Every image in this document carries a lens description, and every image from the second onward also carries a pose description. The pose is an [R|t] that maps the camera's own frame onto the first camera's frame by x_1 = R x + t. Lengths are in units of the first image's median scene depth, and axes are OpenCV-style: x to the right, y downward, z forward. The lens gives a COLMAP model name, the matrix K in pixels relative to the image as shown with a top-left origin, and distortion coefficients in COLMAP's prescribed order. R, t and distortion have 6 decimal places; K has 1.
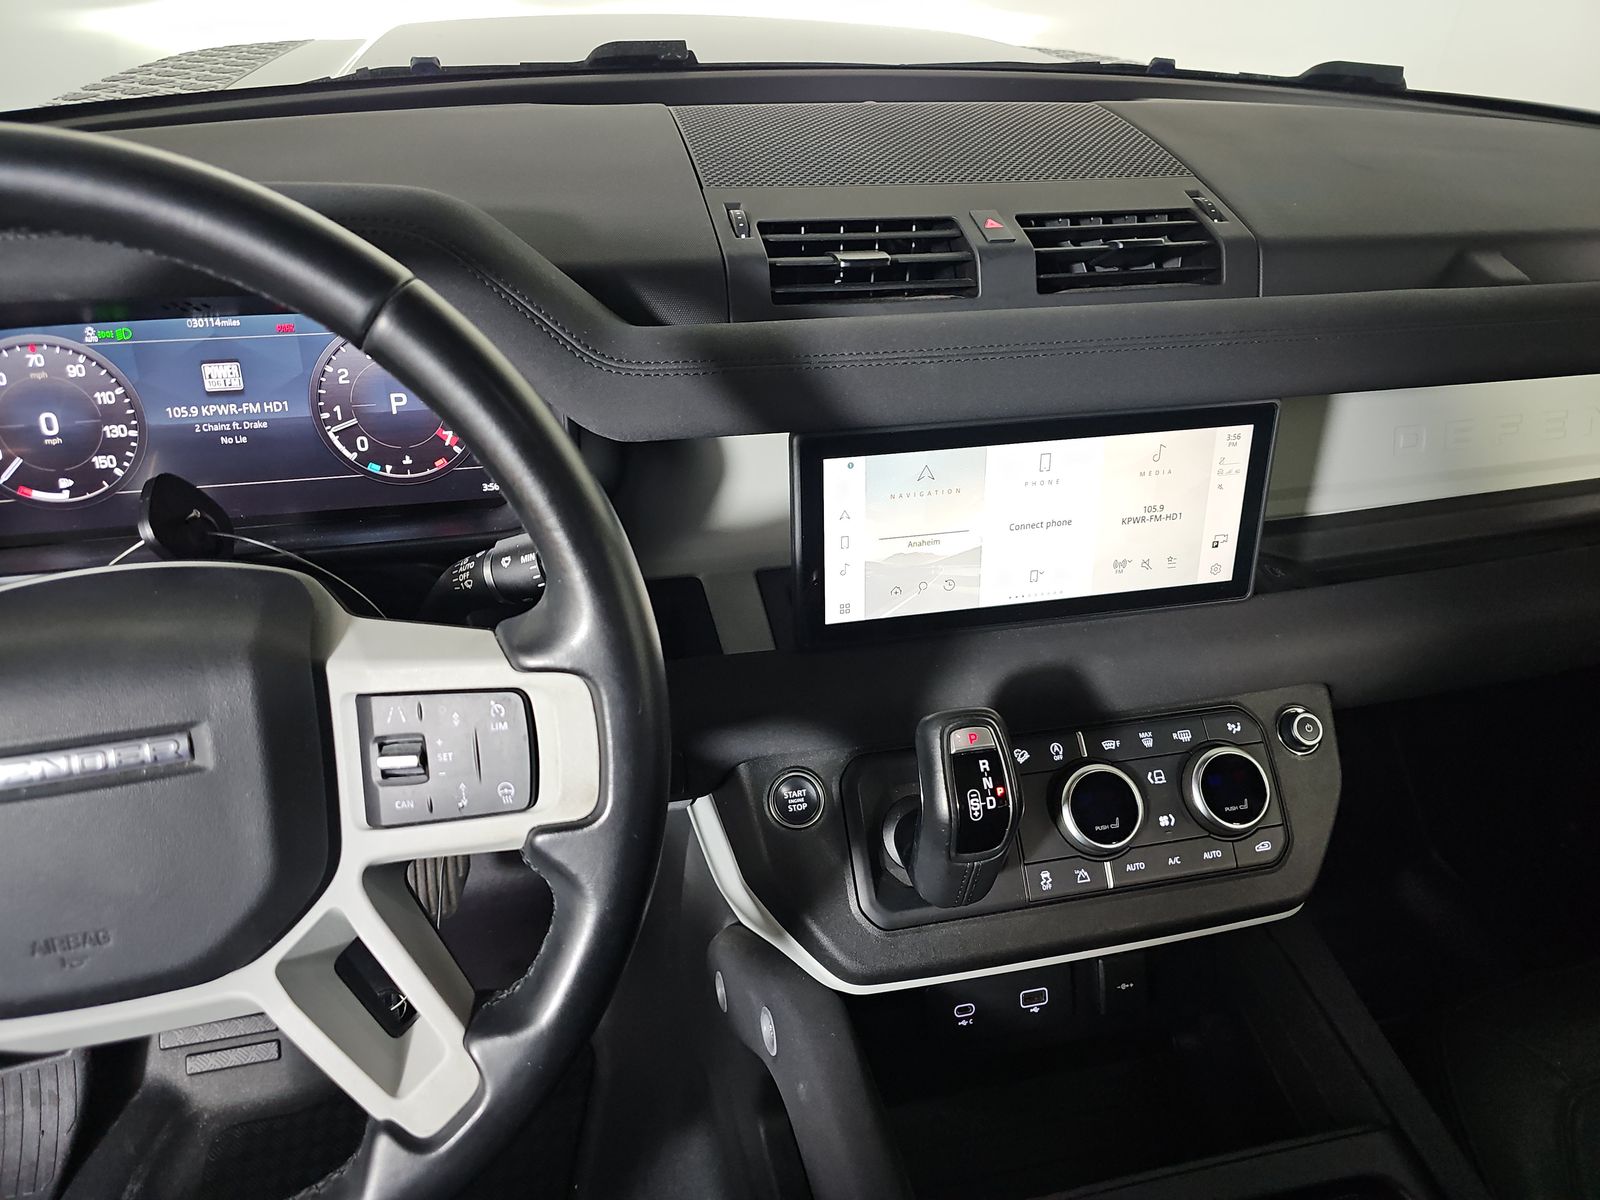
lens RADIAL K [[1037.5, 0, 799.7], [0, 1037.5, 606.7], [0, 0, 1]] dist [0.053755, -0.057919]
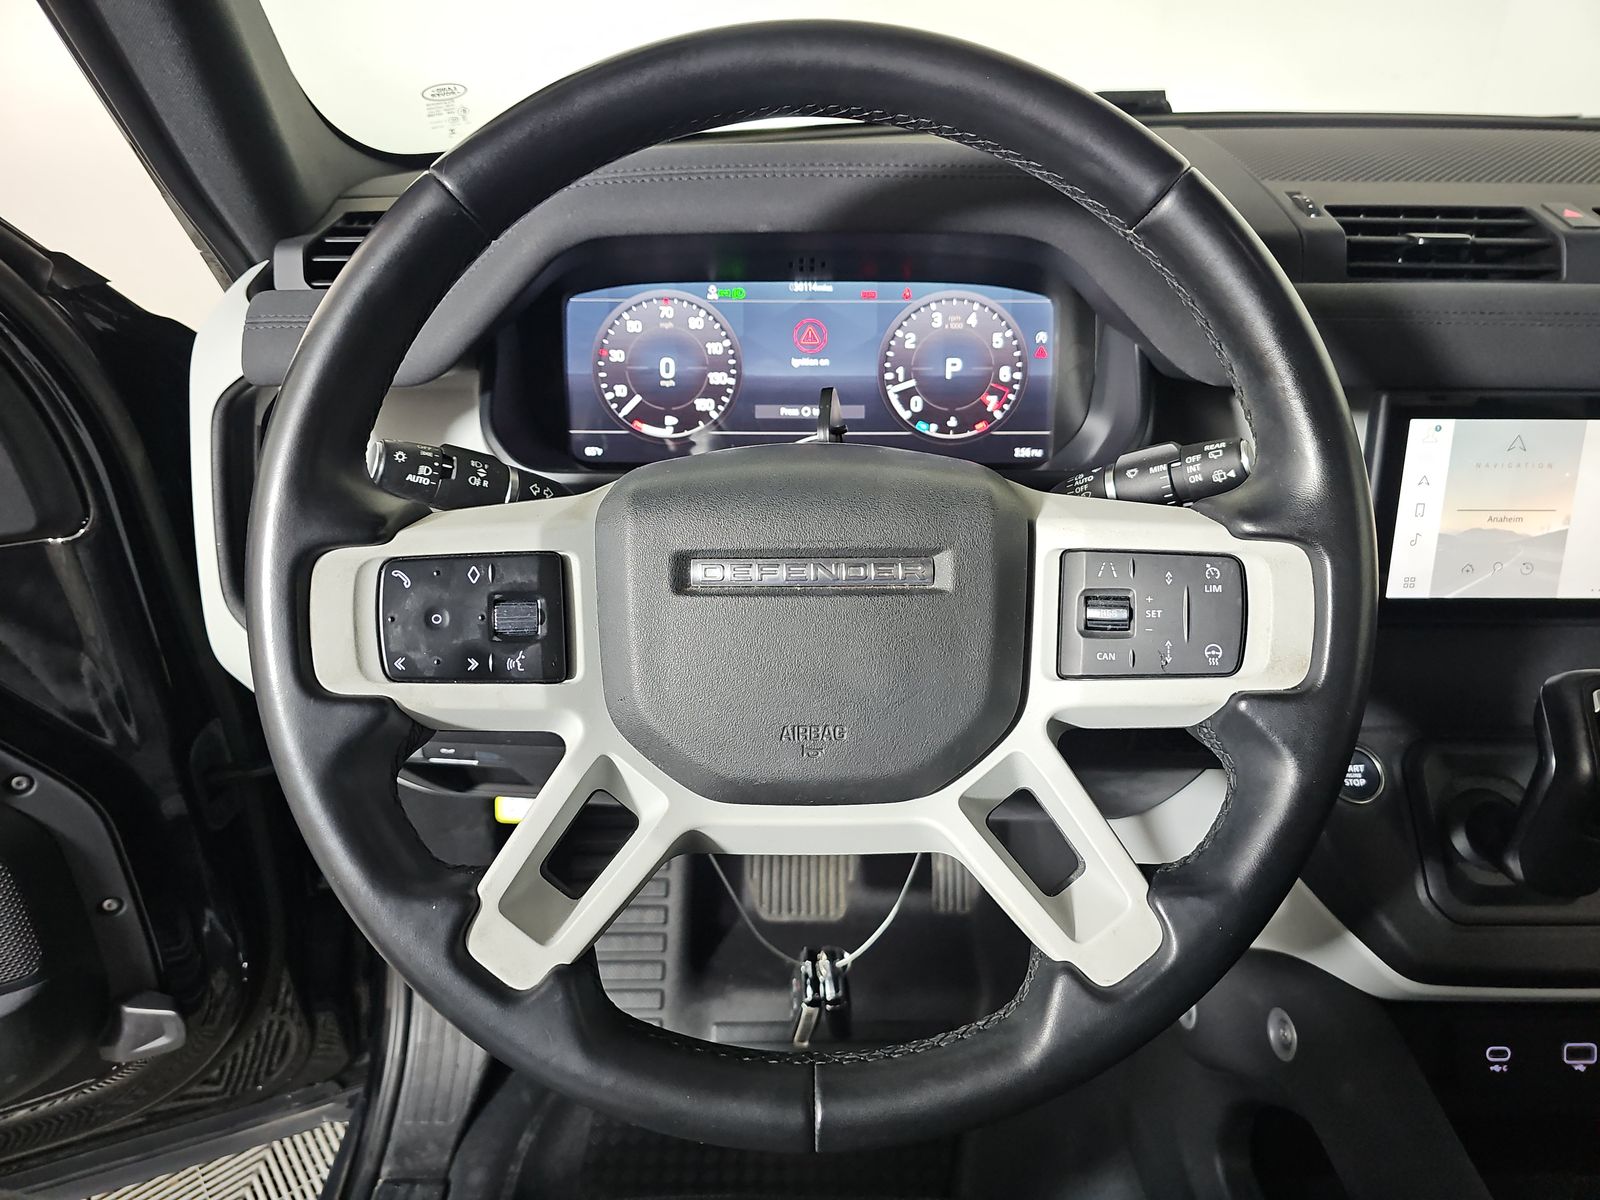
lens RADIAL K [[1037.5, 0, 799.7], [0, 1037.5, 606.7], [0, 0, 1]] dist [0.053755, -0.057919]
pose [[0.975510, 0.076515, -0.206219, -0.311903], [-0.101529, 0.988328, -0.113576, 0.196363], [0.195122, 0.131732, 0.971892, -0.046485]]
